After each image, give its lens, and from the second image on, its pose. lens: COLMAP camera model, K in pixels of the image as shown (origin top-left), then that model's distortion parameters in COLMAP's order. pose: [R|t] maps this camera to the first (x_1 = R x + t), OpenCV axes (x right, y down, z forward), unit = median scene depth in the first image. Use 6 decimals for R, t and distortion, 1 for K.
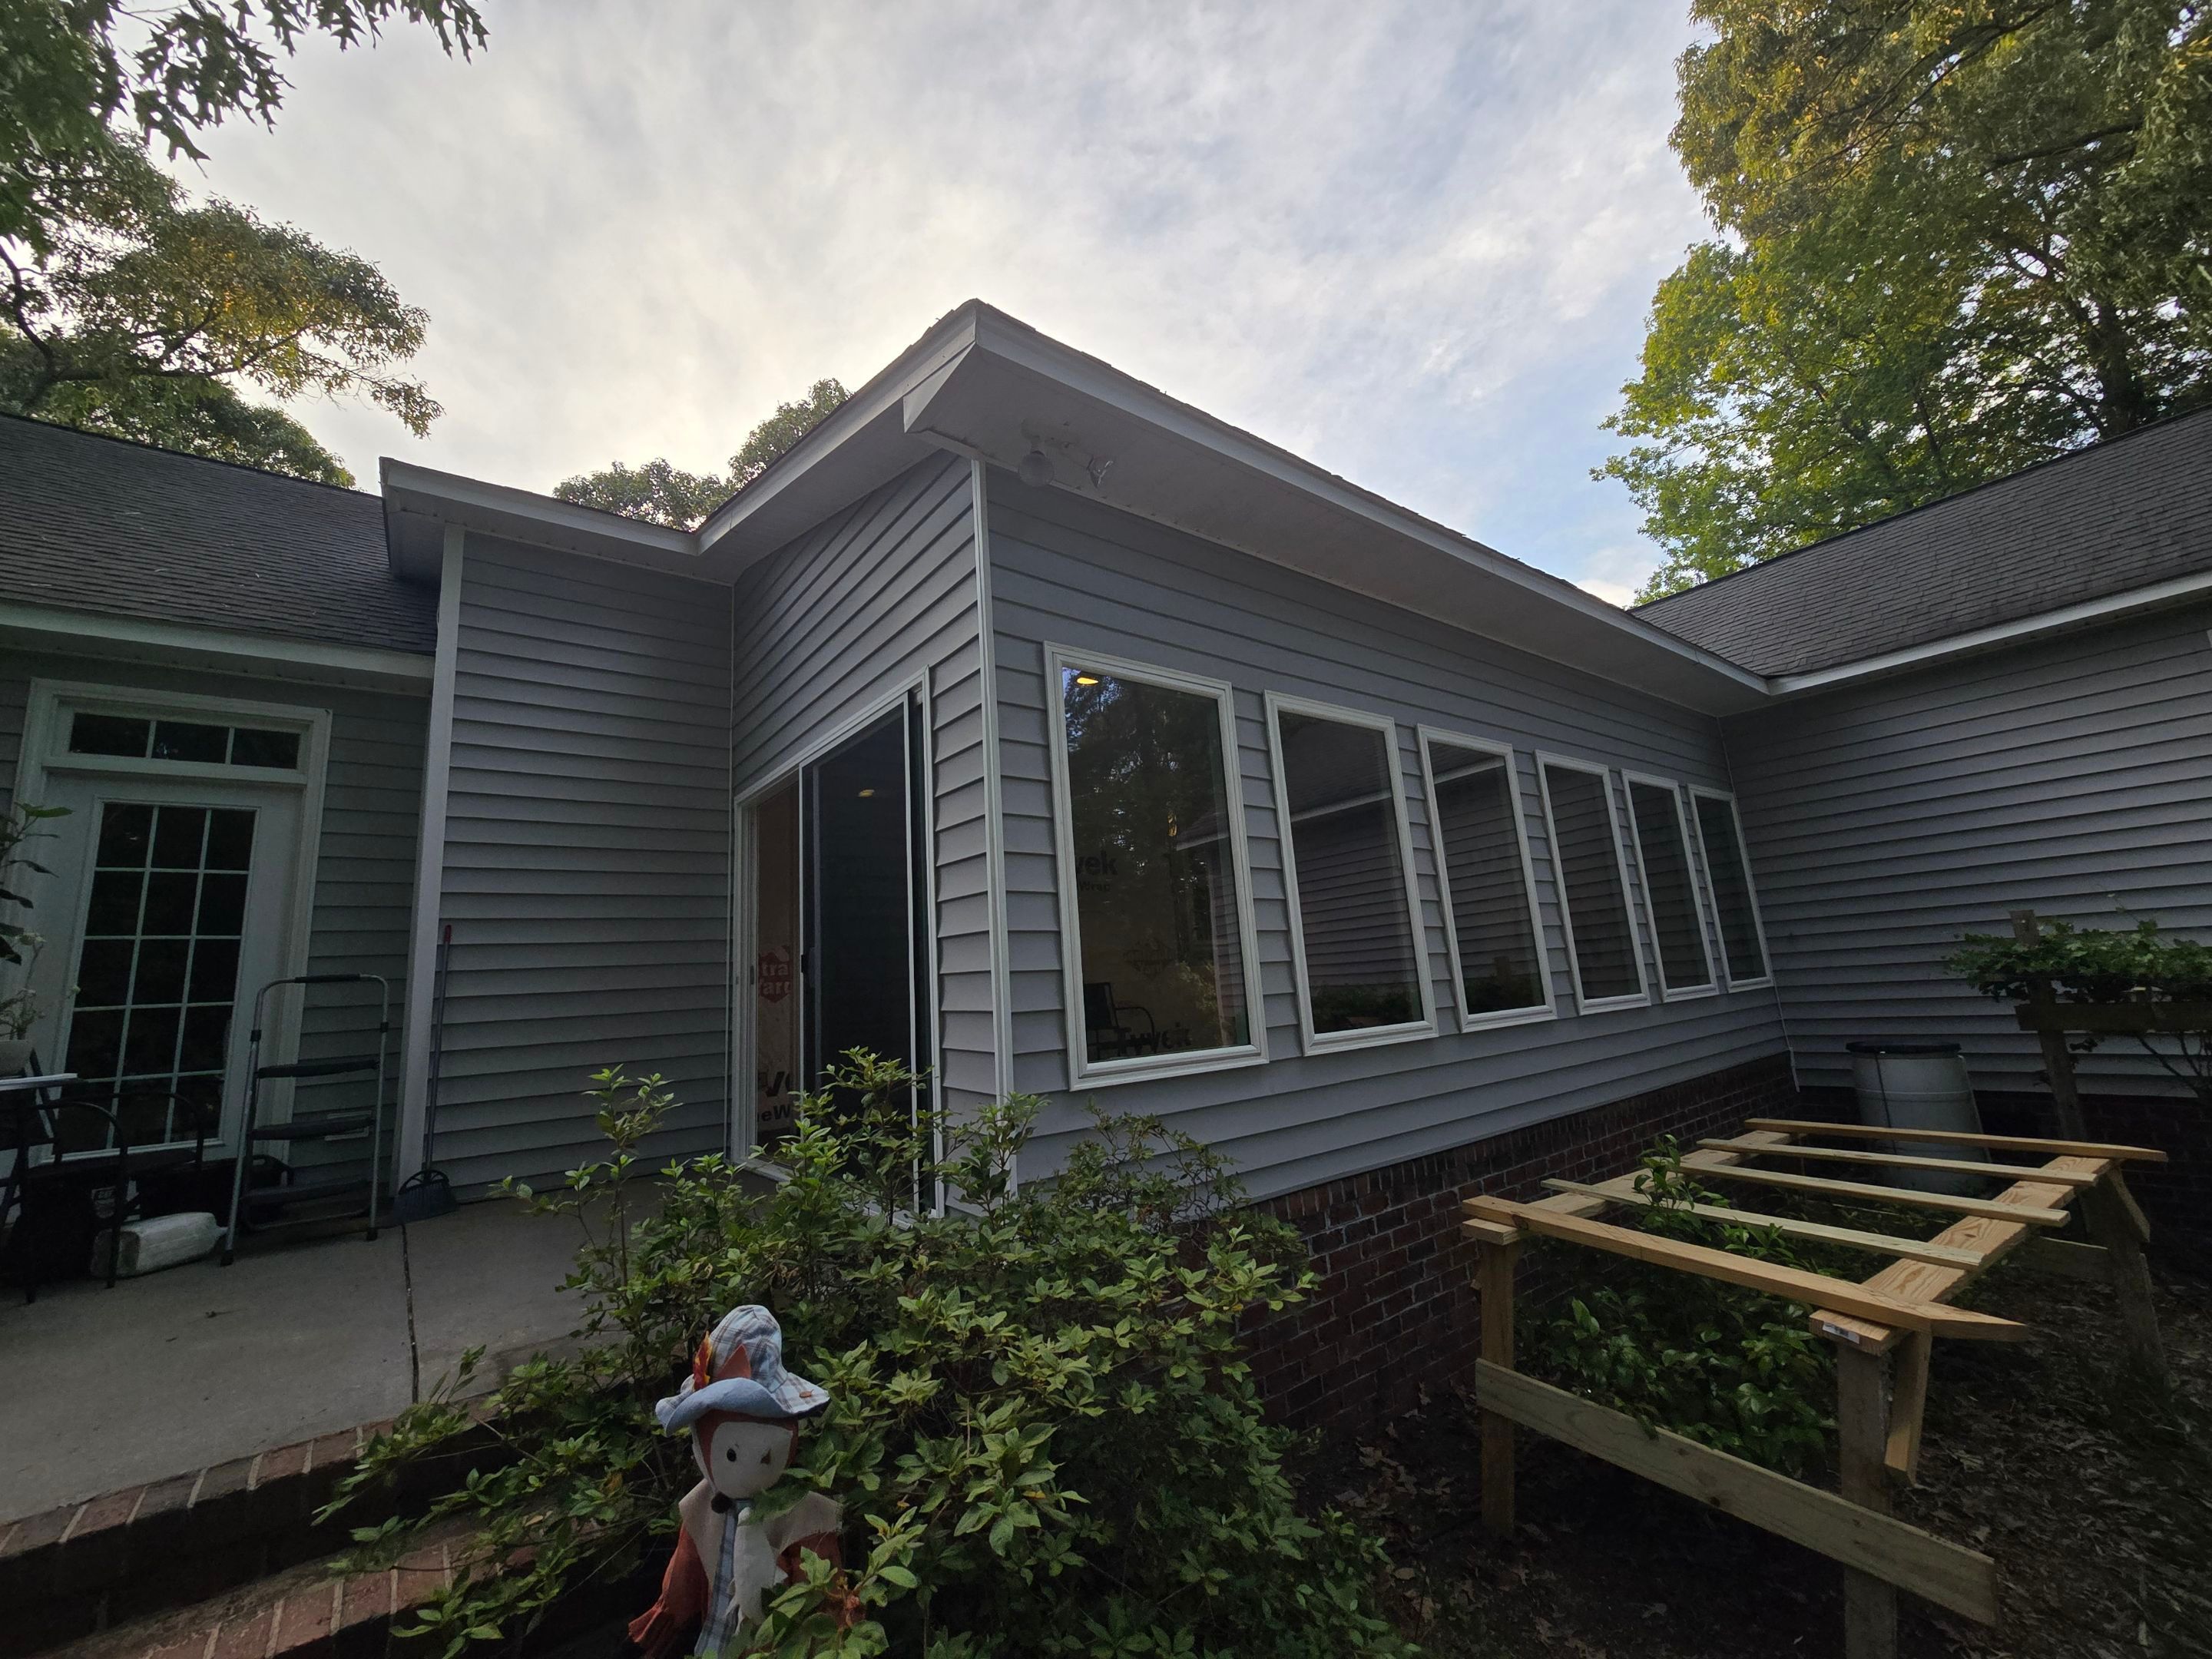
lens RADIAL K [[887.7, 0, 1101.5], [0, 887.7, 820.8], [0, 0, 1]] dist [0.001404, 0.000209]
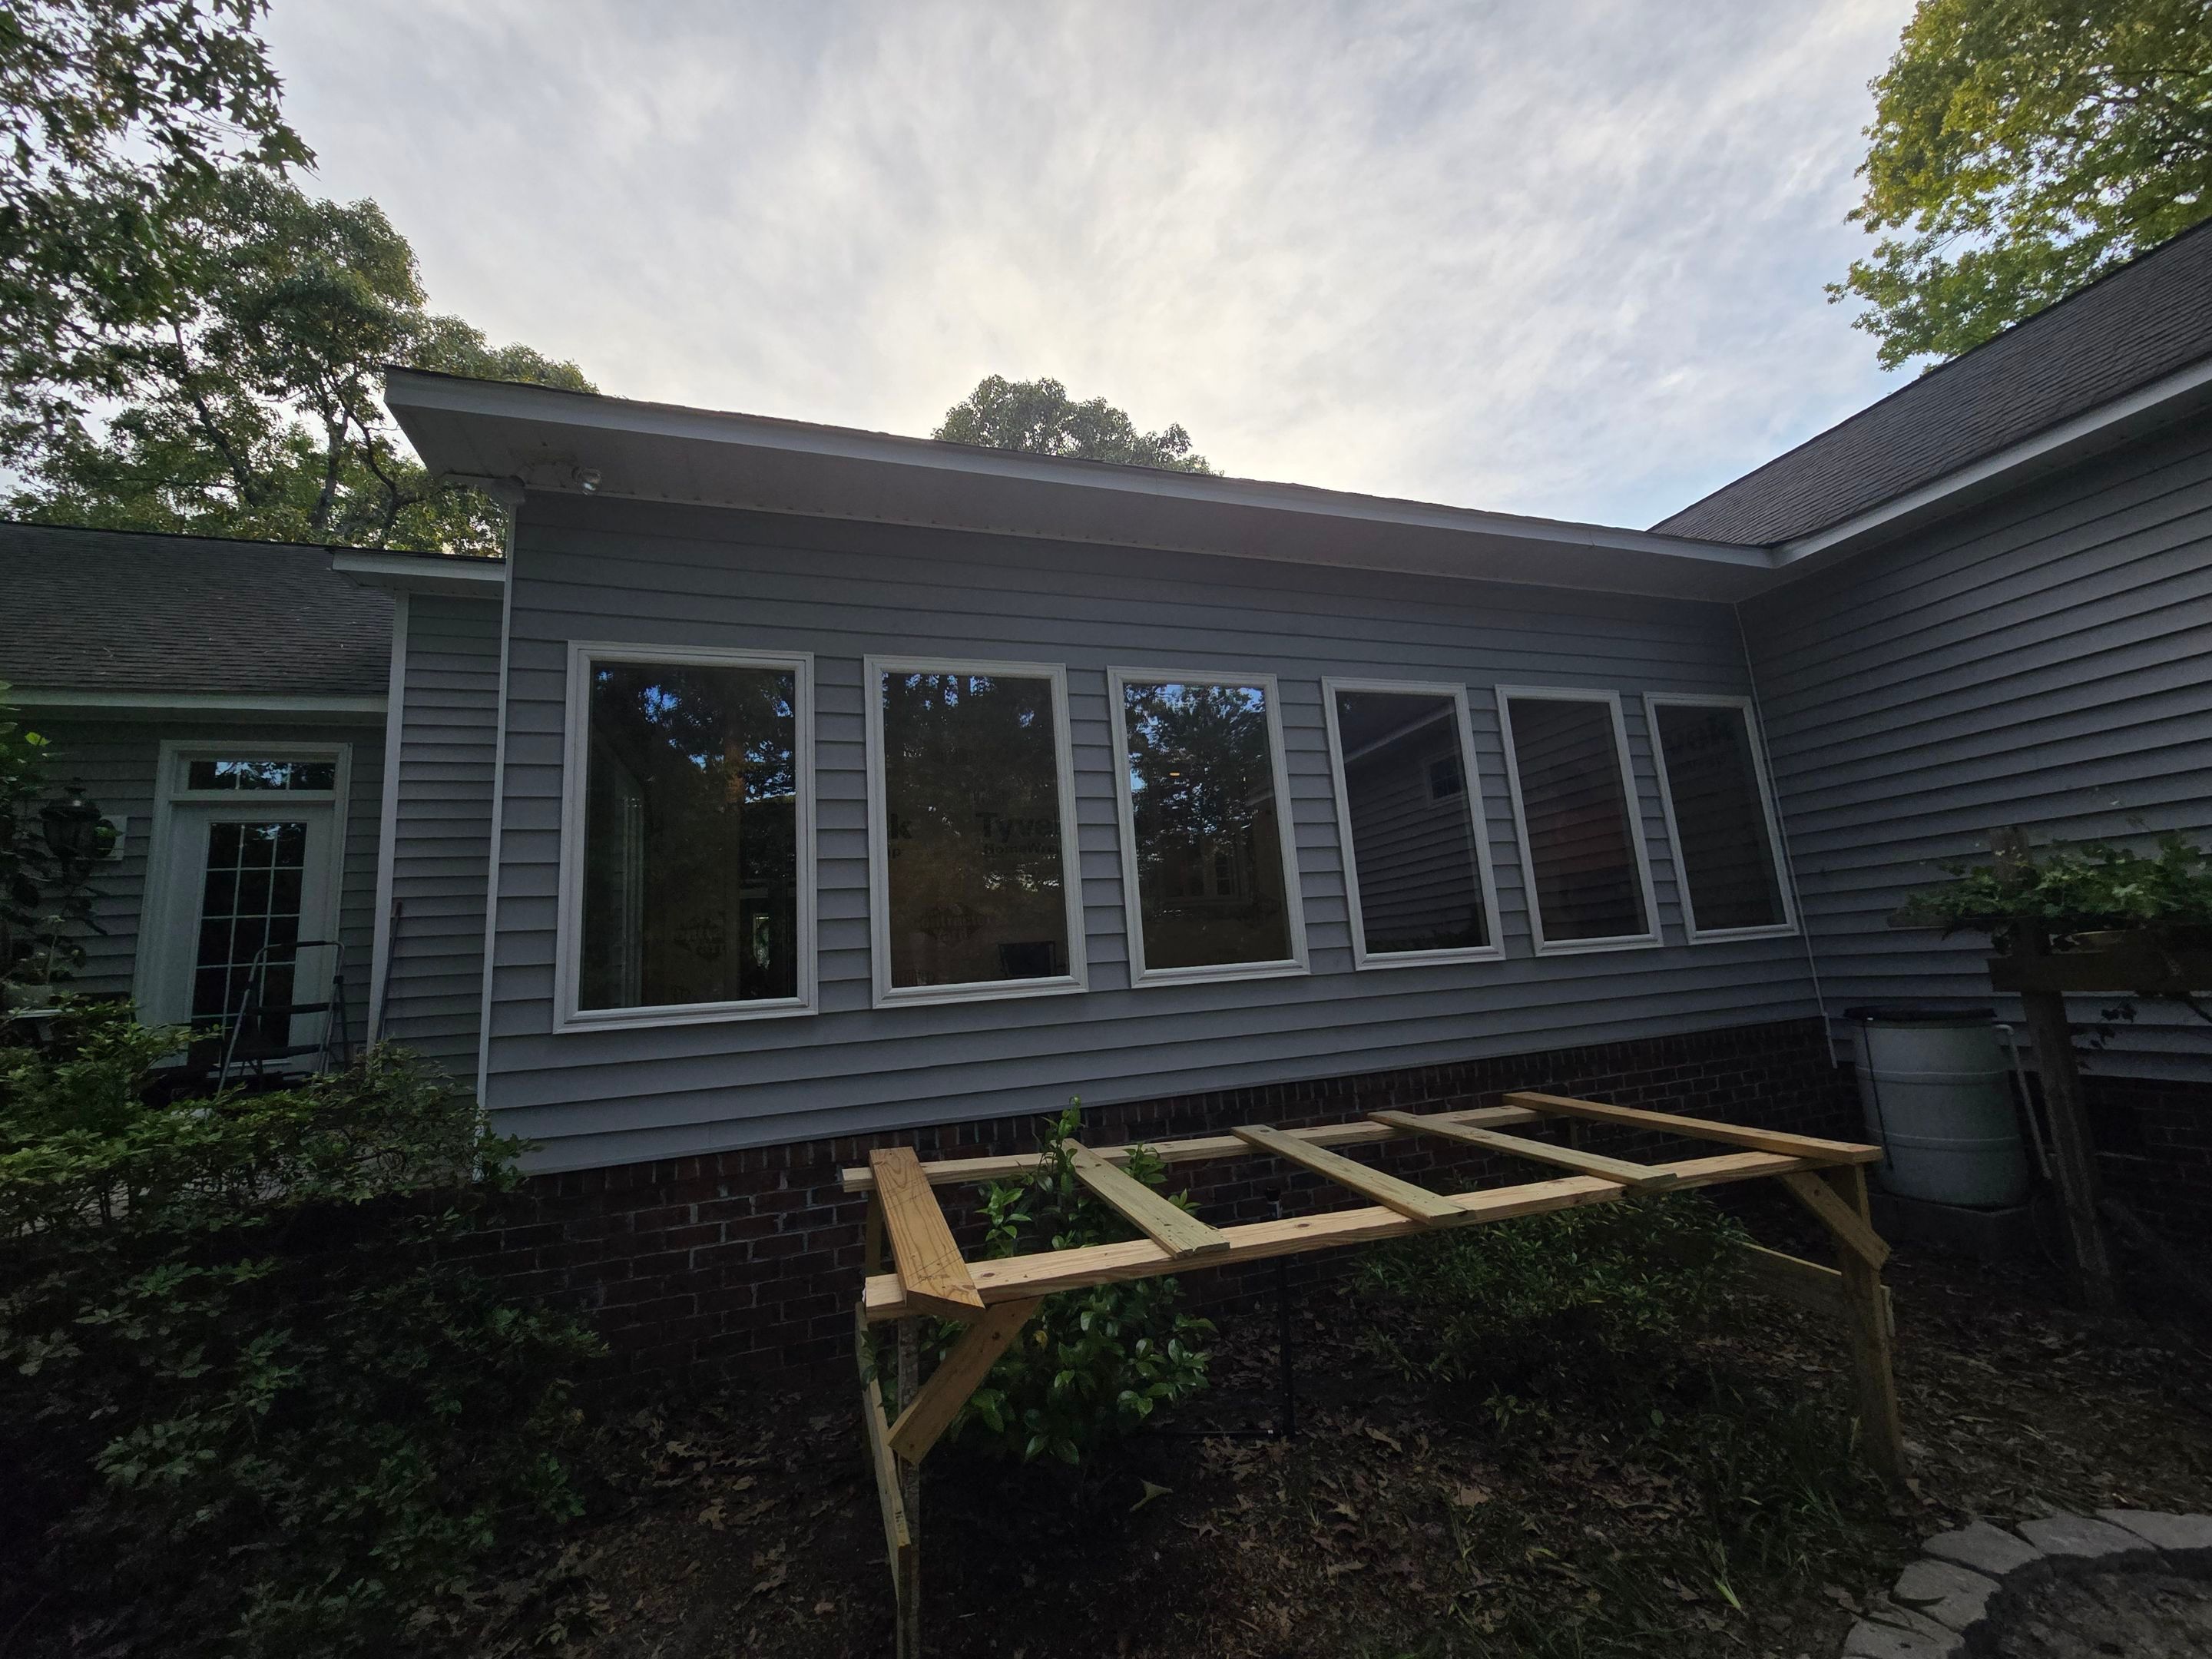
lens RADIAL K [[887.7, 0, 1101.5], [0, 887.7, 820.8], [0, 0, 1]] dist [0.001404, 0.000209]
pose [[0.948573, -0.053484, -0.312006, 0.567426], [0.067113, 0.997196, 0.033100, 0.020872], [0.309361, -0.052337, 0.949503, 0.078380]]
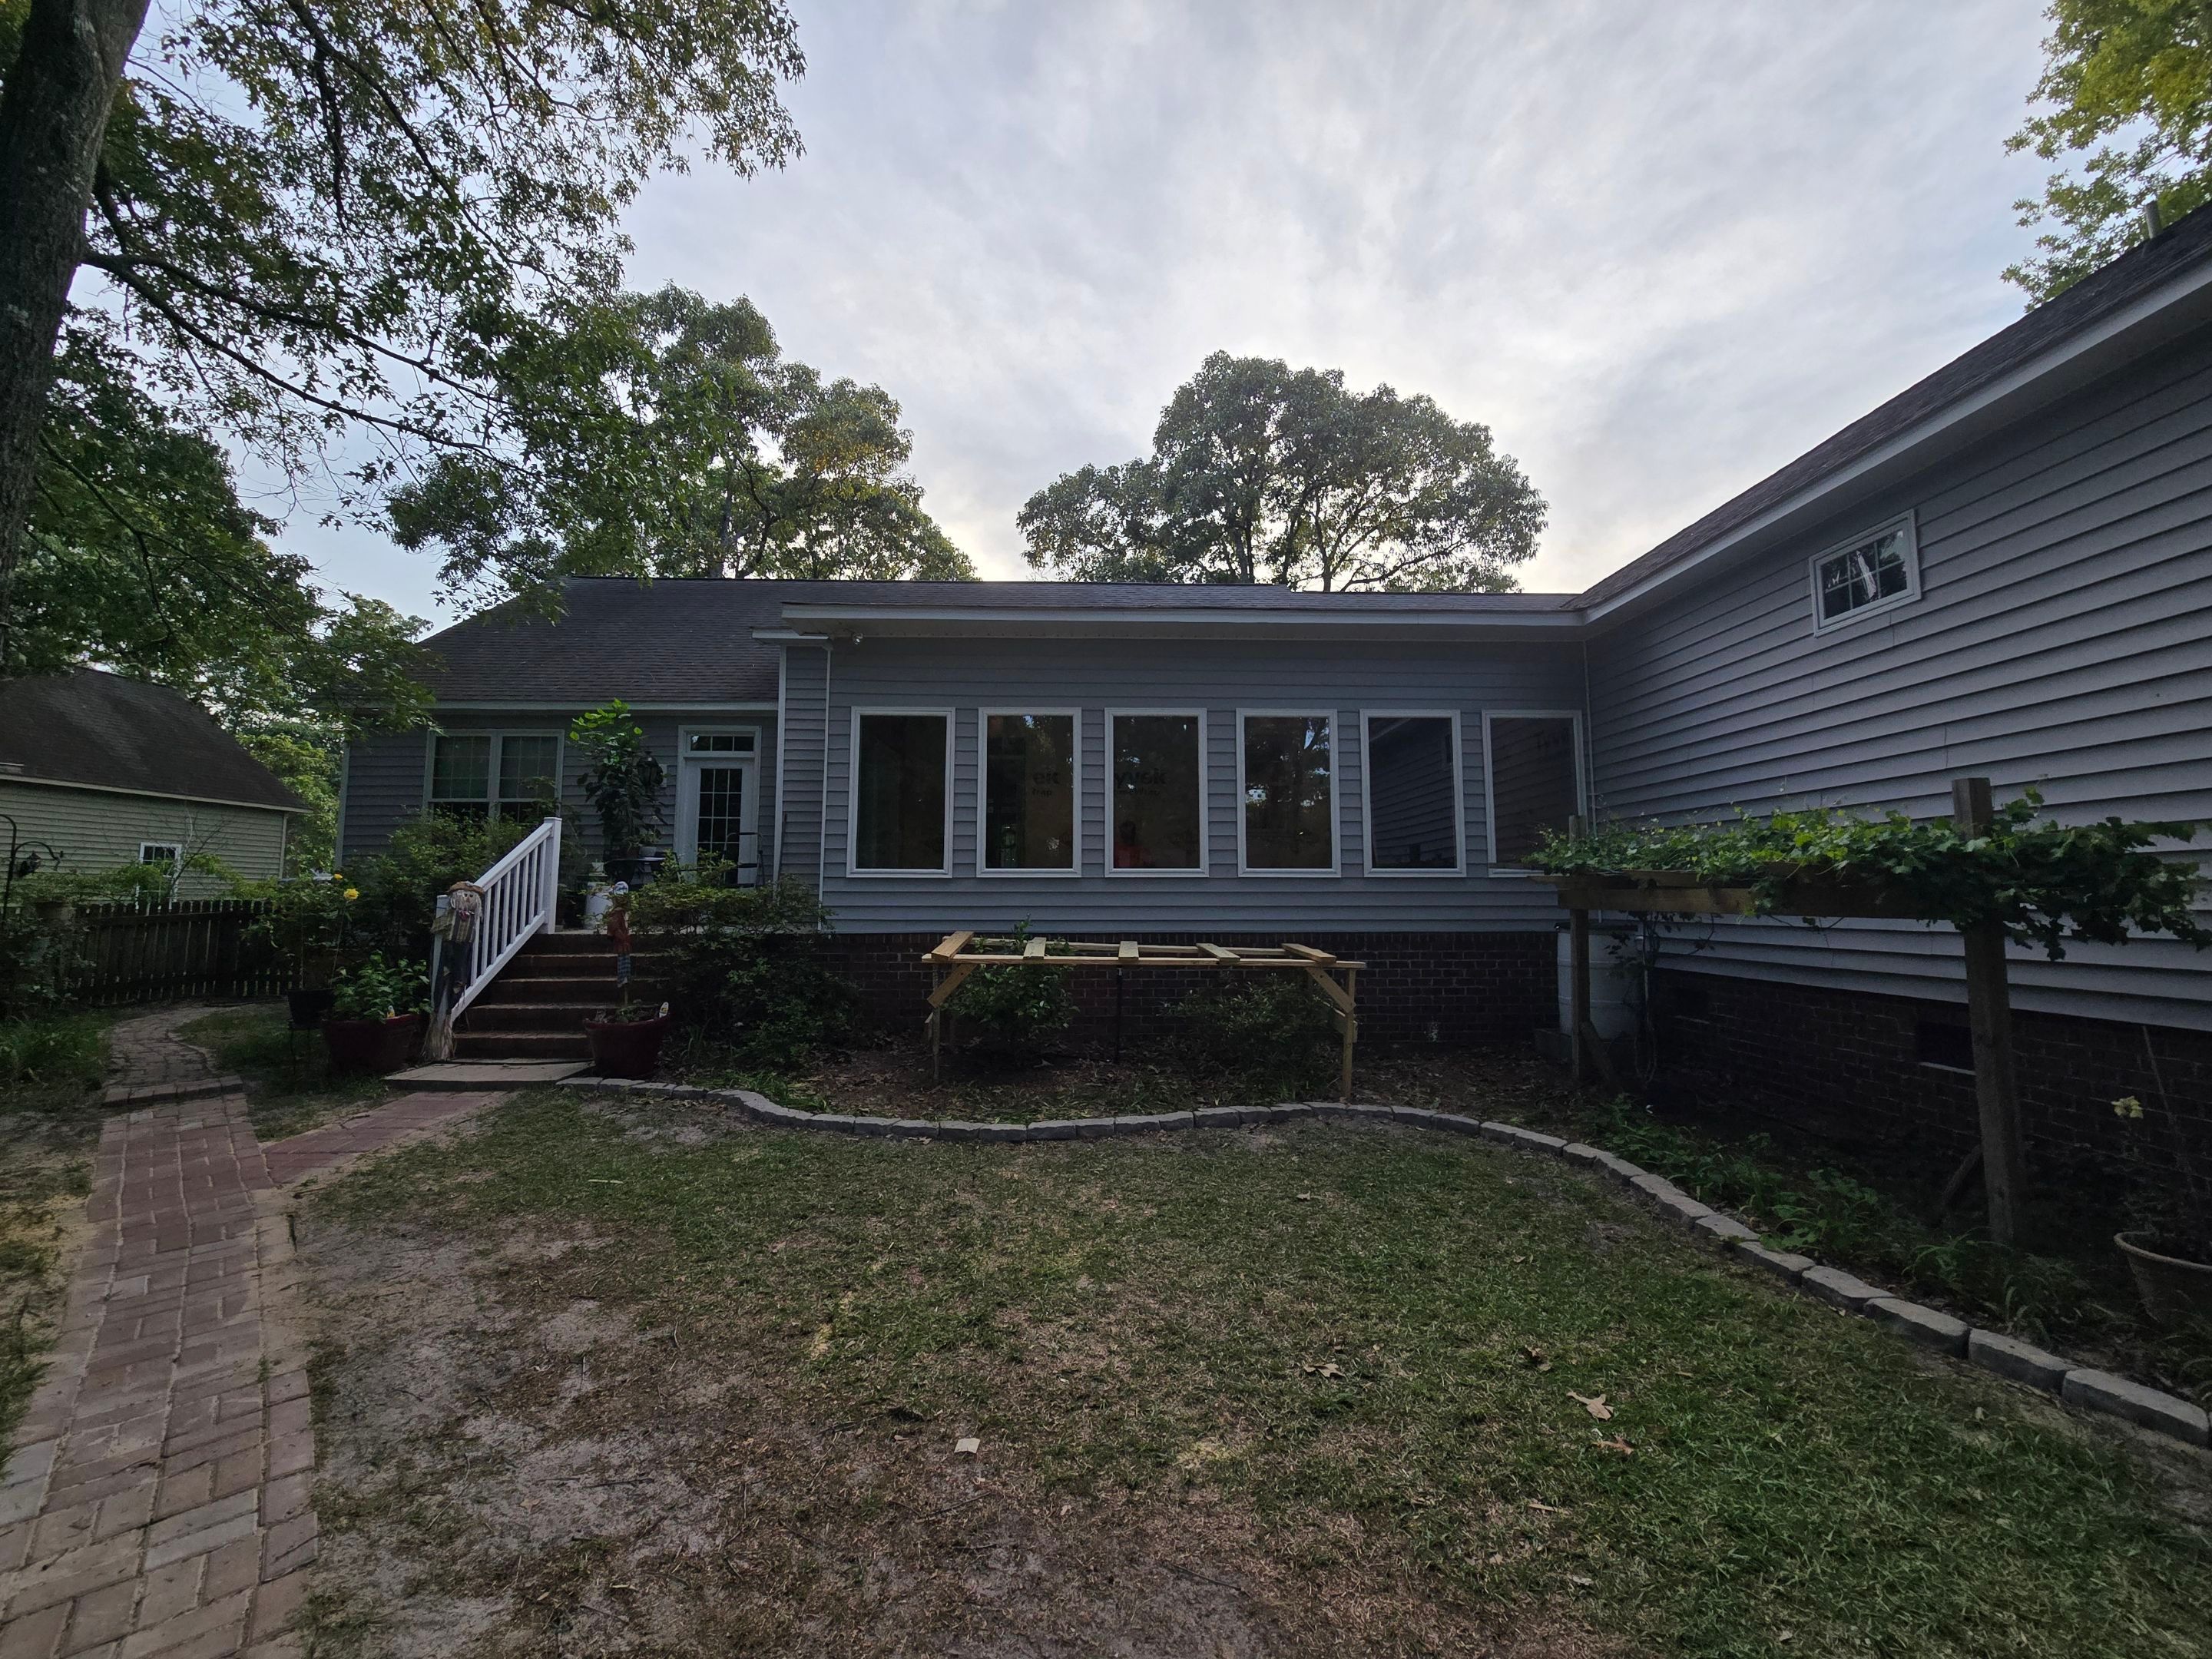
lens RADIAL K [[847.0, 0, 1106.0], [0, 847.0, 829.5], [0, 0, 1]] dist [0.000876, 0.032936]
pose [[0.818047, 0.021791, -0.574739, 1.197459], [0.057321, 0.991218, 0.119168, -0.062795], [0.572288, -0.130430, 0.809614, -0.365953]]
